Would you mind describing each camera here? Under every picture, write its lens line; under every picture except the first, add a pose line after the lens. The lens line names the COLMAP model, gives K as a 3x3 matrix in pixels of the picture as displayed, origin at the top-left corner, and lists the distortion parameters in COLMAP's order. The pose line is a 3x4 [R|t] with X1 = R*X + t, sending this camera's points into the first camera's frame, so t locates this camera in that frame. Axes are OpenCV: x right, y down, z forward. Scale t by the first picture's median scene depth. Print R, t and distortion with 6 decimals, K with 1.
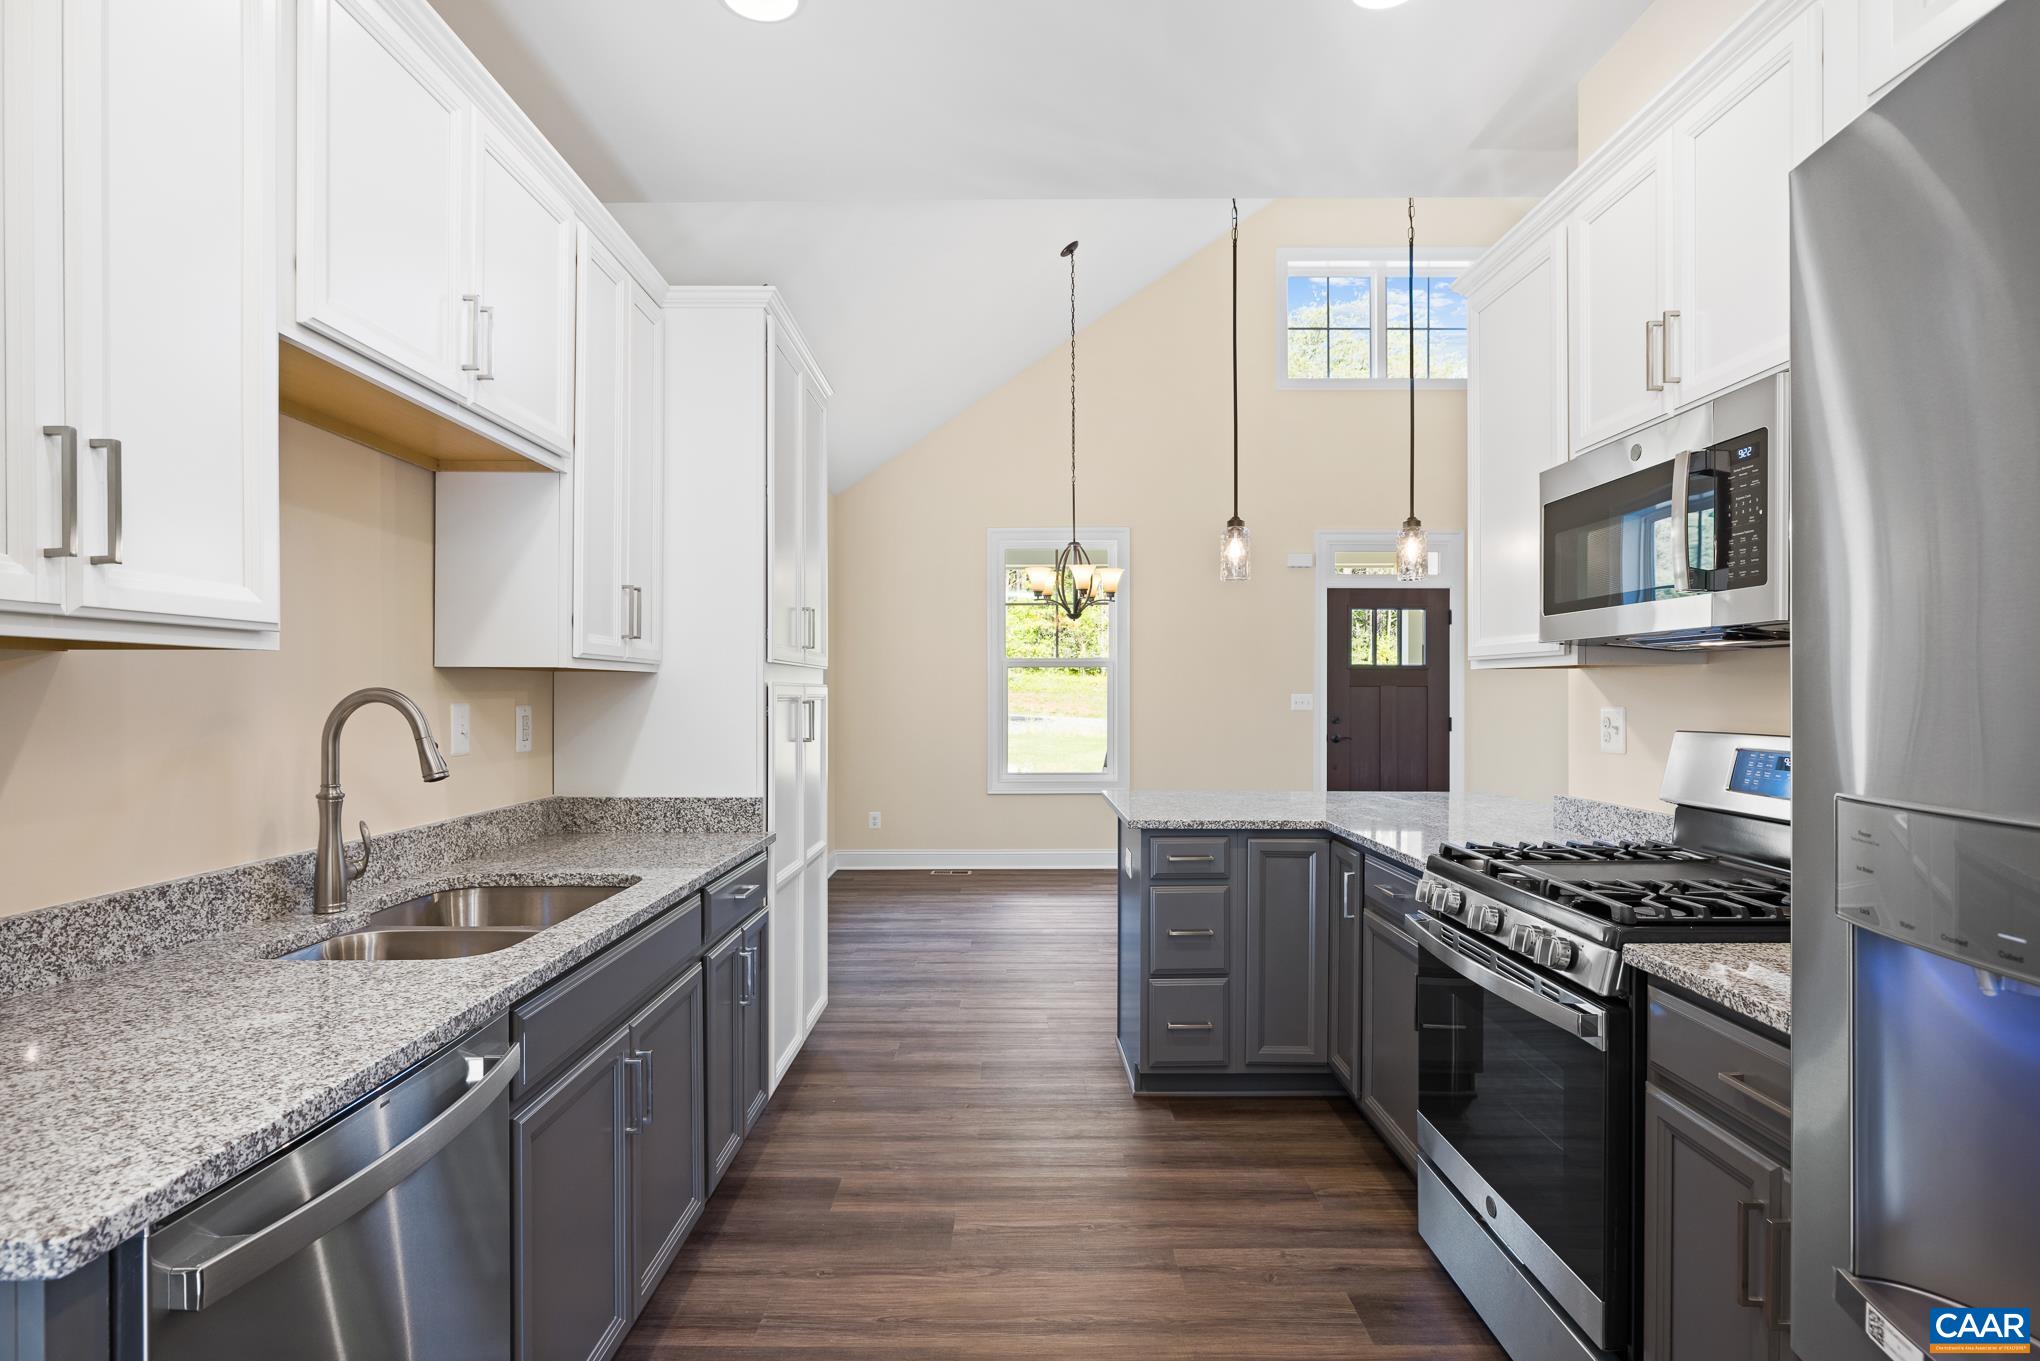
lens RADIAL K [[1032.6, 0, 1012.1], [0, 1032.6, 688.1], [0, 0, 1]] dist [-0.003396, -0.000406]
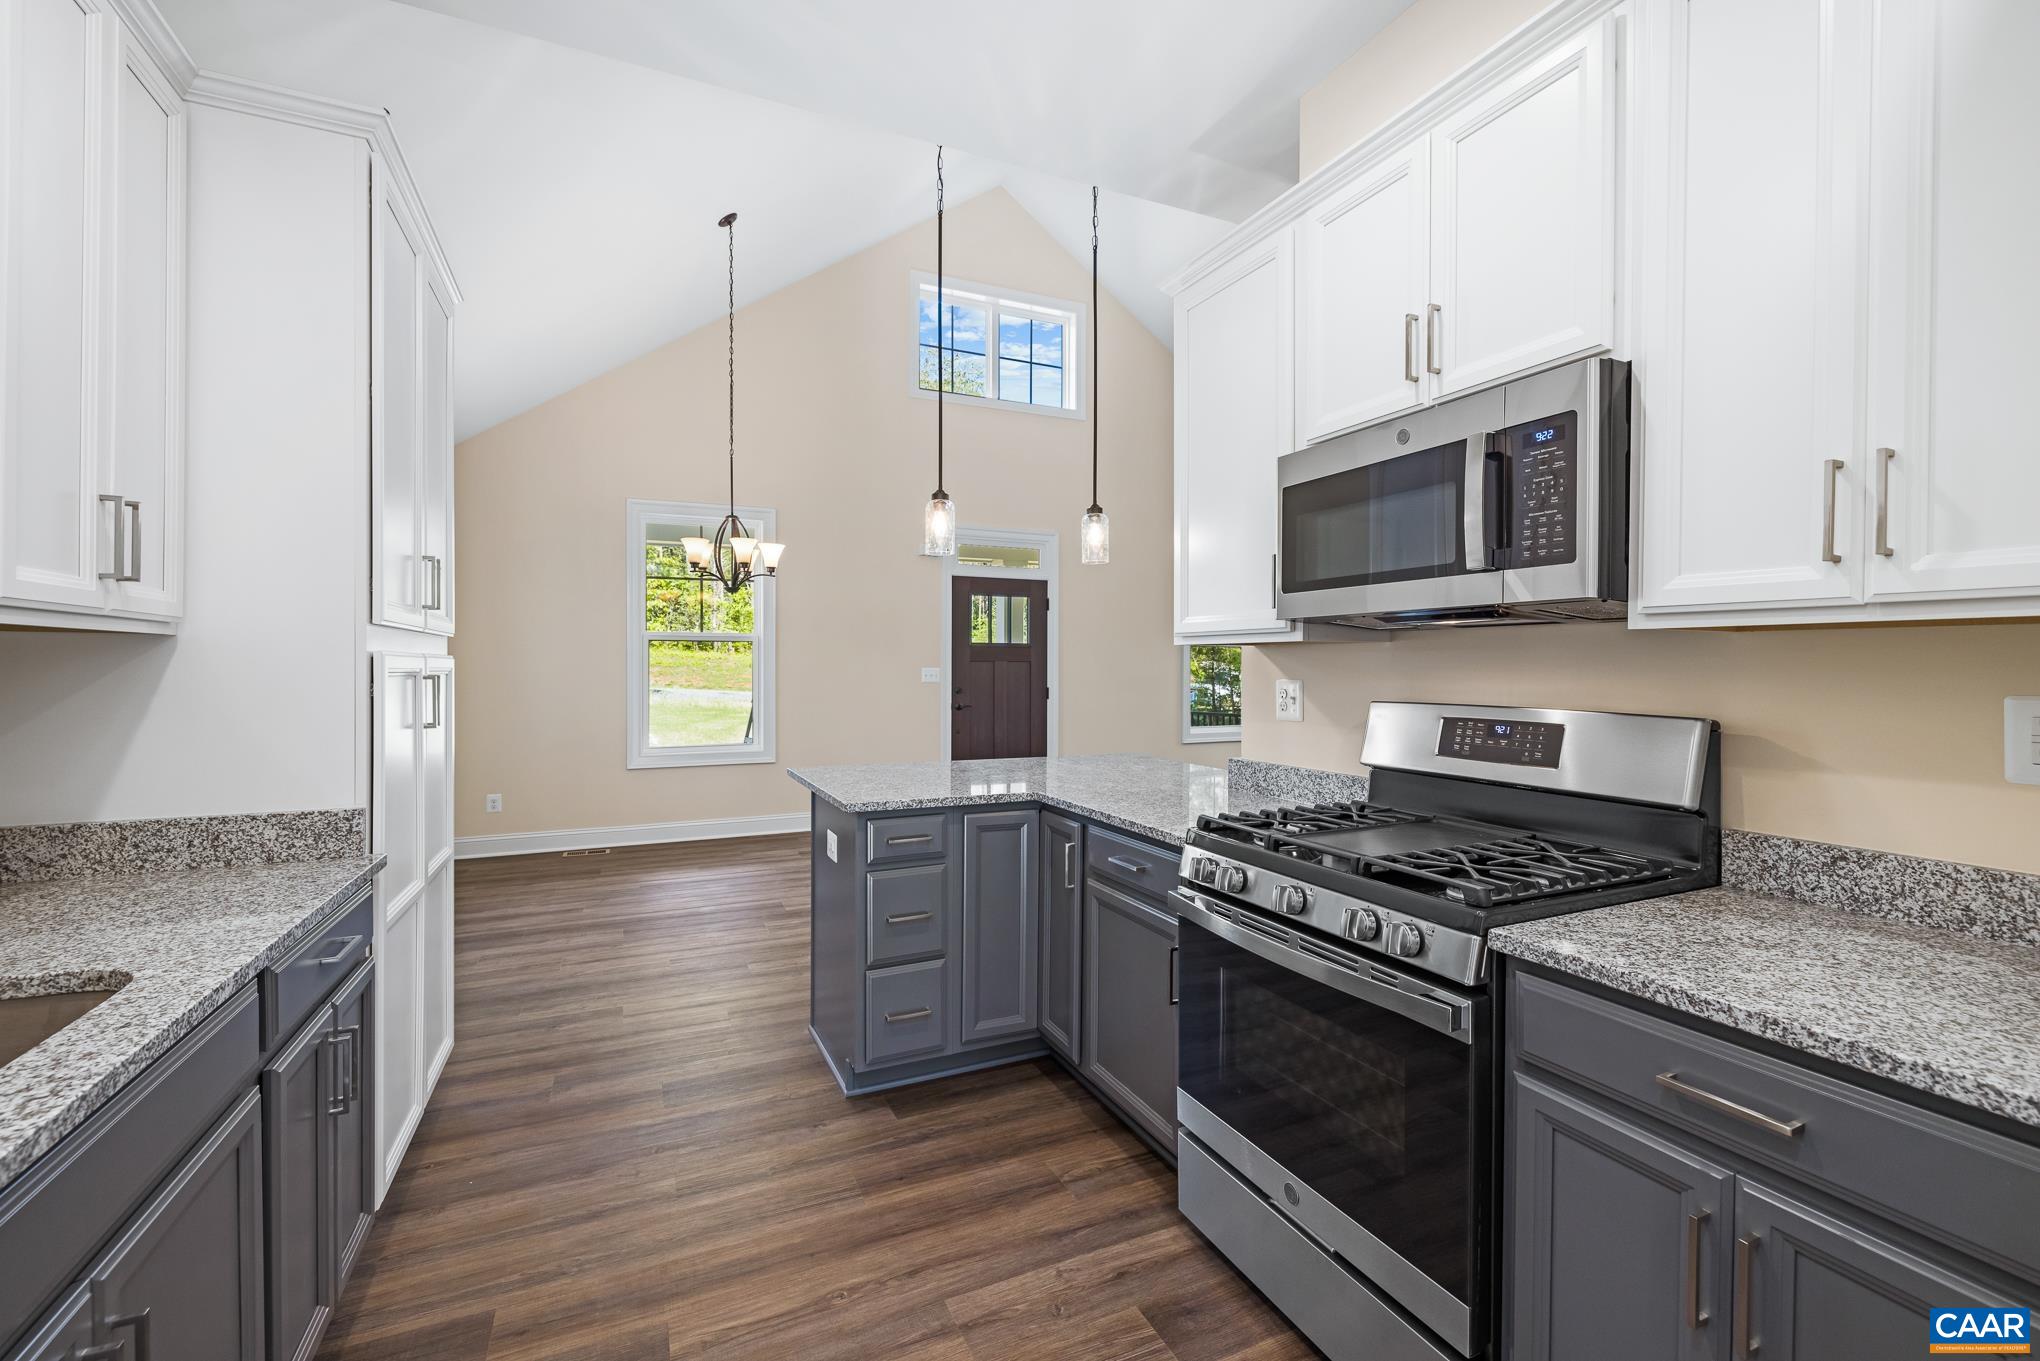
lens RADIAL K [[859.9, 0, 1013.2], [0, 859.9, 667.9], [0, 0, 1]] dist [0.002942, -0.001536]
pose [[0.908830, 0.001174, 0.417165, -0.082505], [-0.003470, 0.999983, 0.004745, 0.001757], [-0.417152, -0.005760, 0.908818, 0.266665]]
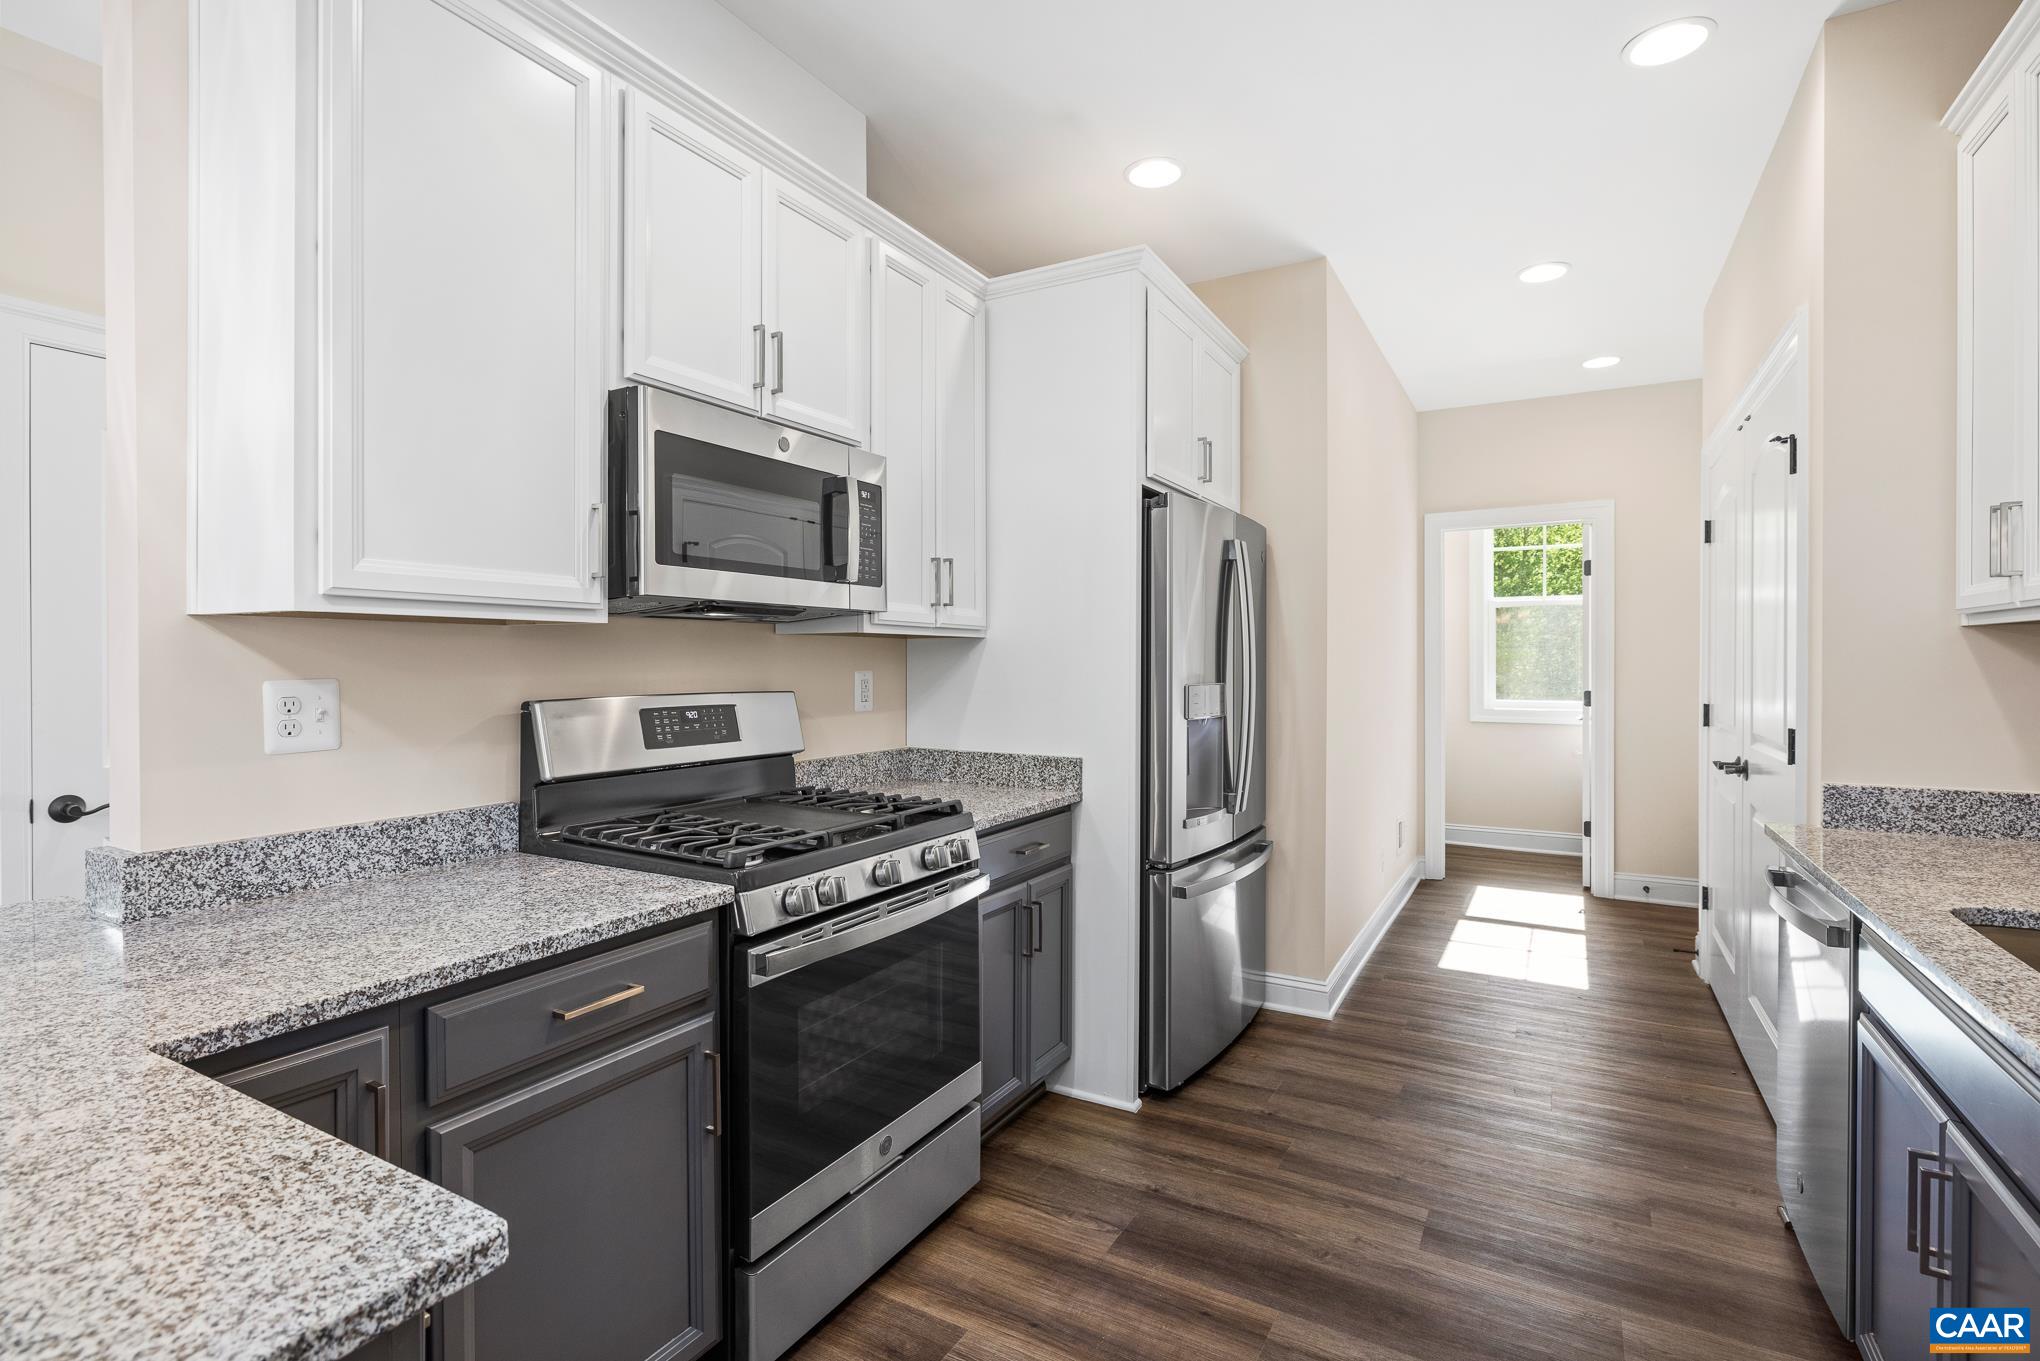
lens RADIAL K [[941.0, 0, 1024.7], [0, 941.0, 663.8], [0, 0, 1]] dist [0.000365, 0.000166]
pose [[-0.868086, -0.000160, 0.496414, -0.096909], [0.000655, 0.999999, 0.001467, 0.007467], [-0.496414, 0.001599, -0.868085, 1.262418]]
